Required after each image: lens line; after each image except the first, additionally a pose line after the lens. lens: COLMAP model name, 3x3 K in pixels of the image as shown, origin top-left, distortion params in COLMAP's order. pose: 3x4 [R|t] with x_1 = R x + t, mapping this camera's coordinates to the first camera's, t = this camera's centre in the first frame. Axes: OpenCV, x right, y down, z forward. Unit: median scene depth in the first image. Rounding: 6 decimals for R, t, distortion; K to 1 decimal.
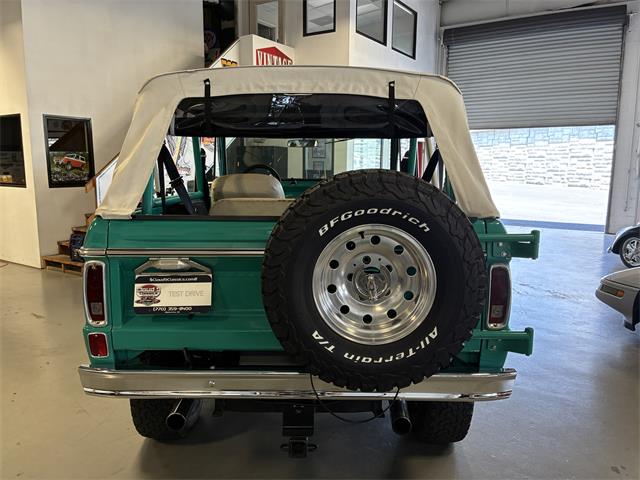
lens RADIAL K [[473.4, 0, 304.2], [0, 473.4, 238.1], [0, 0, 1]] dist [0.024153, -0.029595]
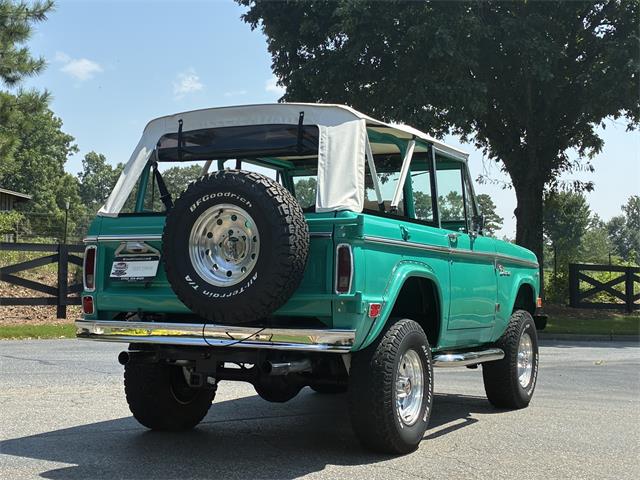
lens RADIAL K [[931.6, 0, 314.6], [0, 931.6, 238.9], [0, 0, 1]] dist [0.102819, 0.000000]
pose [[0.904217, -0.010883, -0.426935, 1.425231], [-0.073202, 0.980931, -0.180041, 0.505266], [0.420754, 0.194049, 0.886178, -1.275825]]
